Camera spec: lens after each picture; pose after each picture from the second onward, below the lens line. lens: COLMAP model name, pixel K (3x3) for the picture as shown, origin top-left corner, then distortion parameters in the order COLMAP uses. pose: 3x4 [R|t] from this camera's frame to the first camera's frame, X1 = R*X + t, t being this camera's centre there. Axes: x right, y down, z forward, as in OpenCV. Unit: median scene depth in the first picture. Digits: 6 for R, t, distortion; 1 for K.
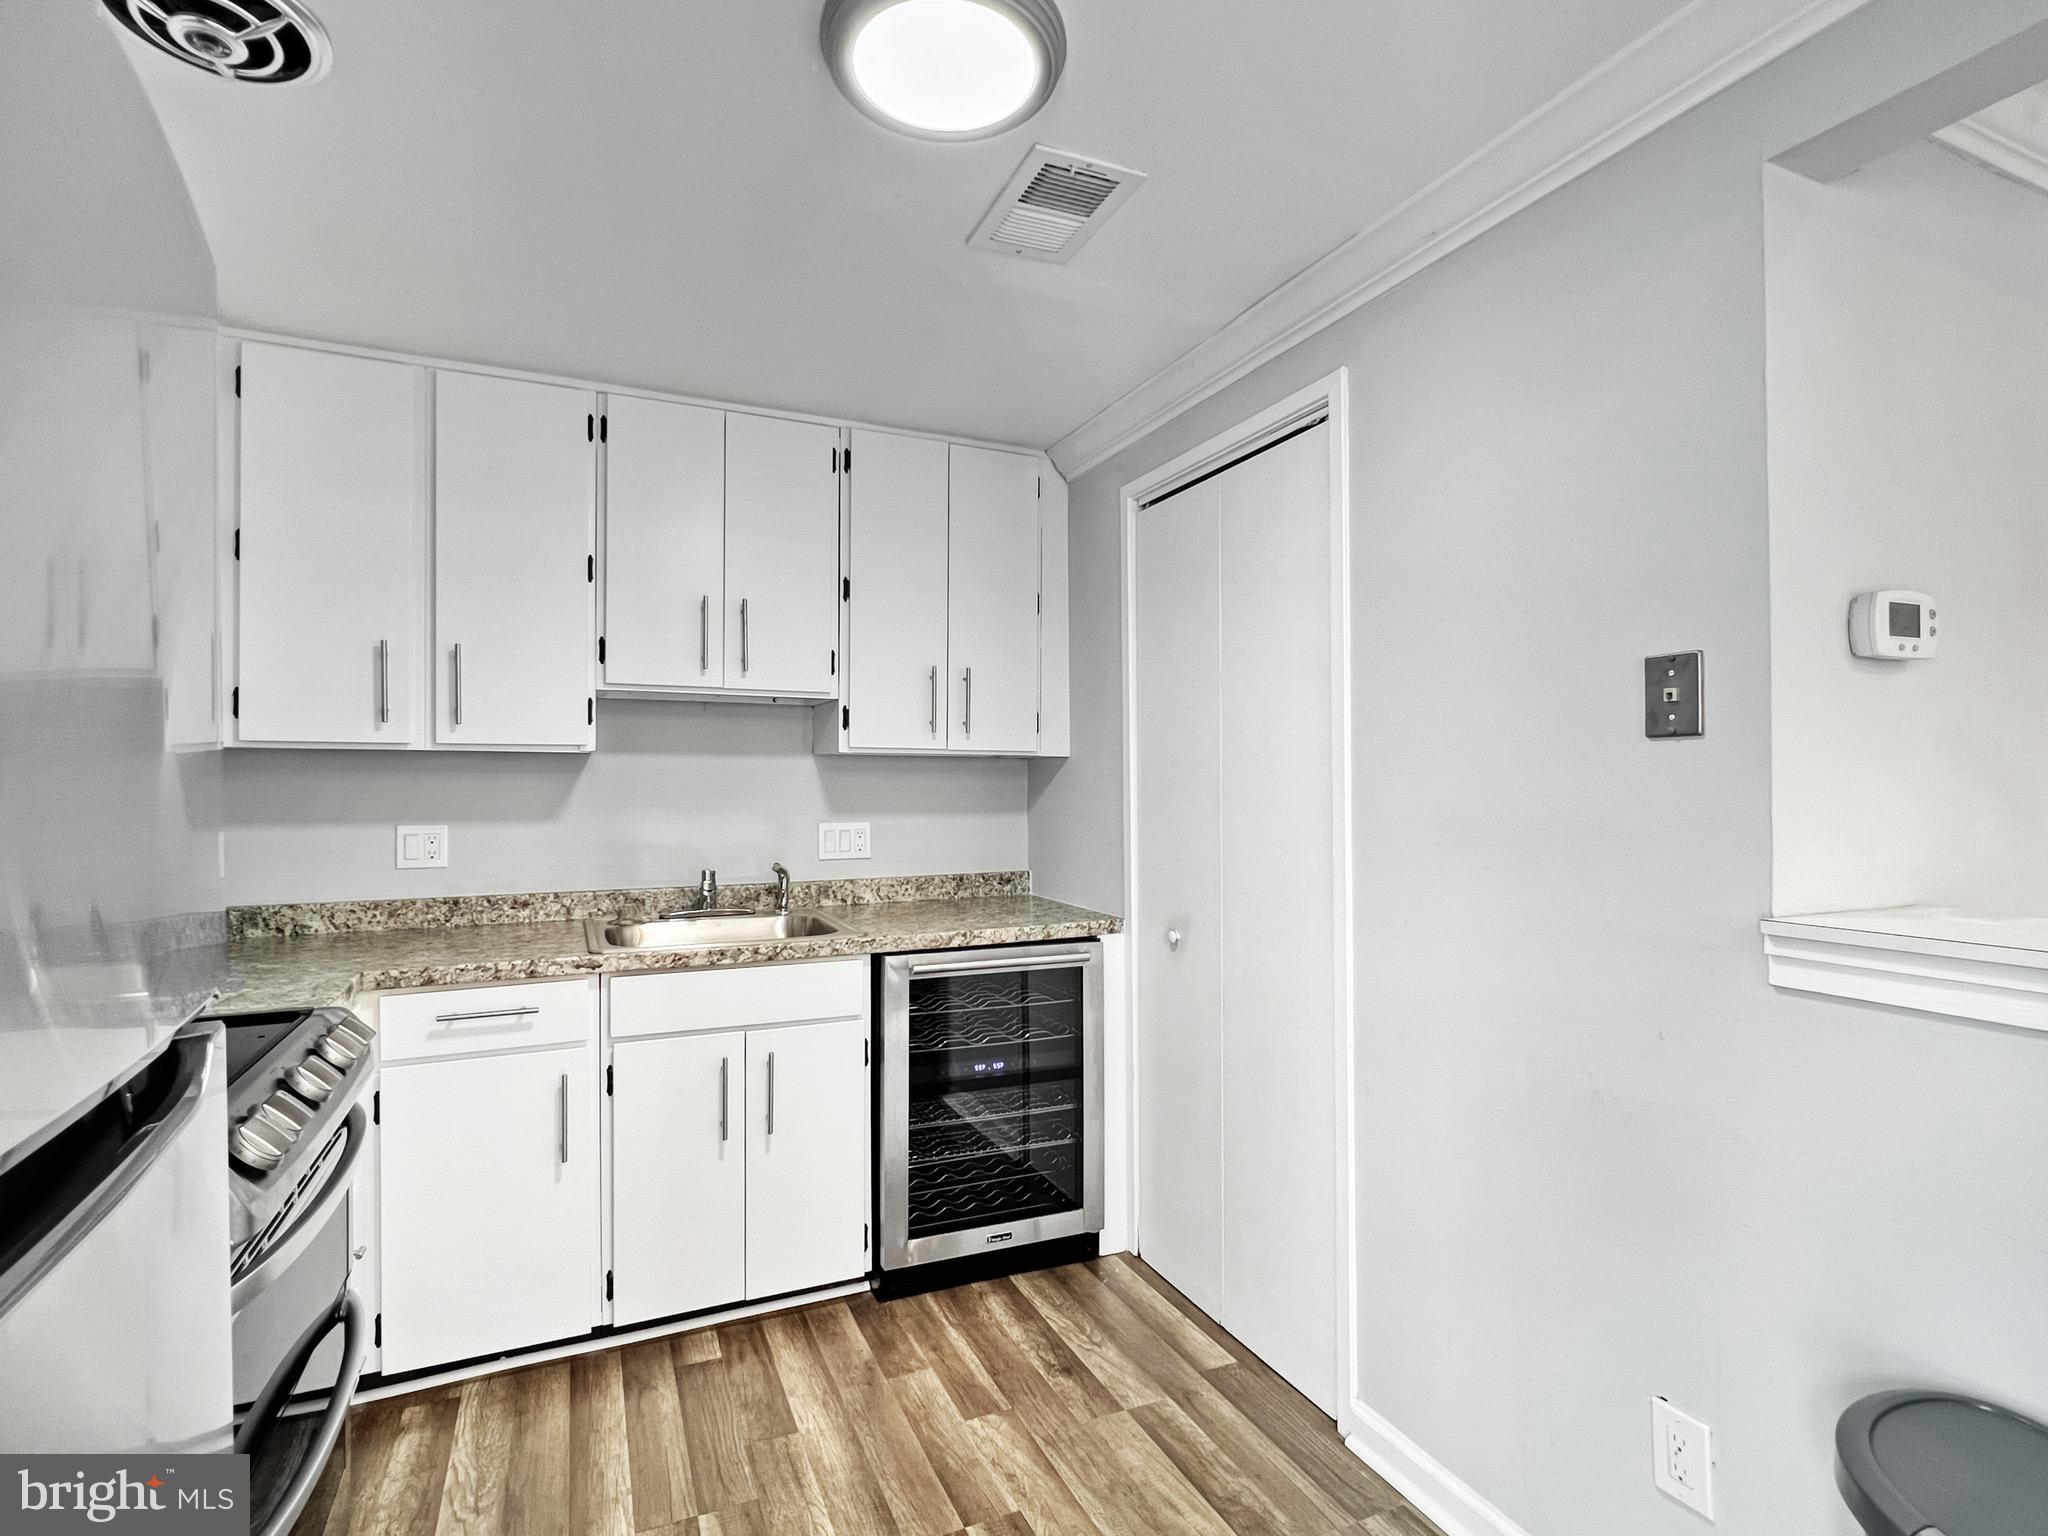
lens RADIAL K [[1020.7, 0, 1036.9], [0, 1020.7, 775.7], [0, 0, 1]] dist [0.001528, 0.000956]
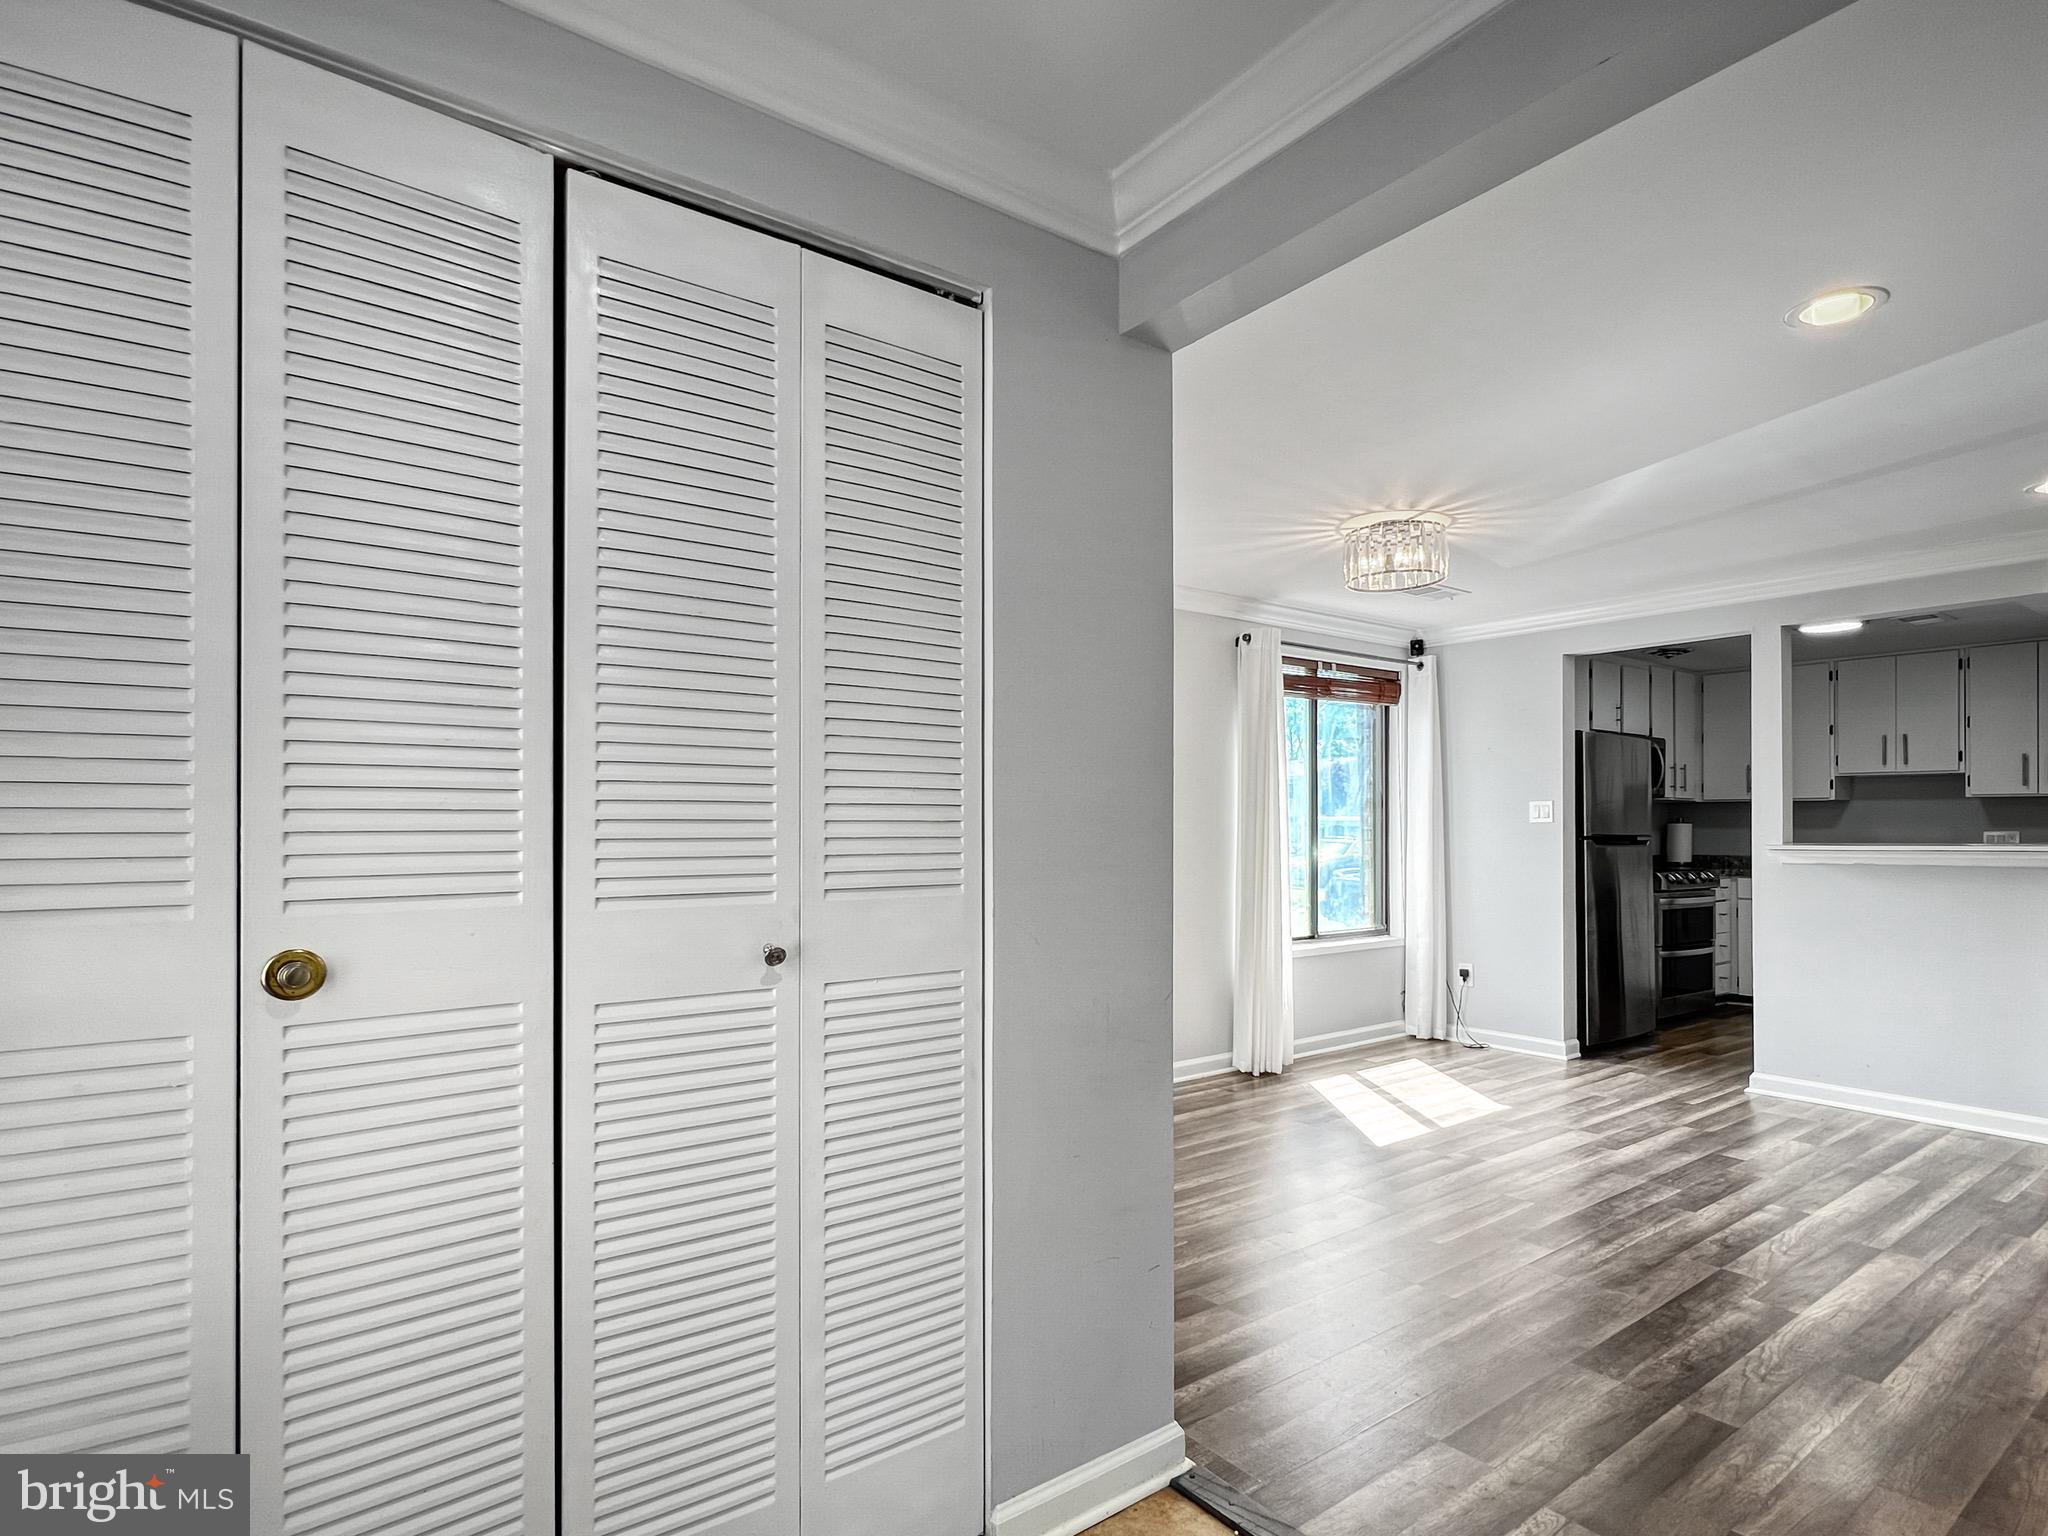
lens RADIAL K [[1020.7, 0, 970.9], [0, 1020.7, 821.1], [0, 0, 1]] dist [0.001528, 0.000956]
pose [[0.172025, -0.006300, -0.985073, 1.751124], [0.003689, 0.999977, -0.005751, 0.036631], [0.985086, -0.002645, 0.172044, -1.609692]]
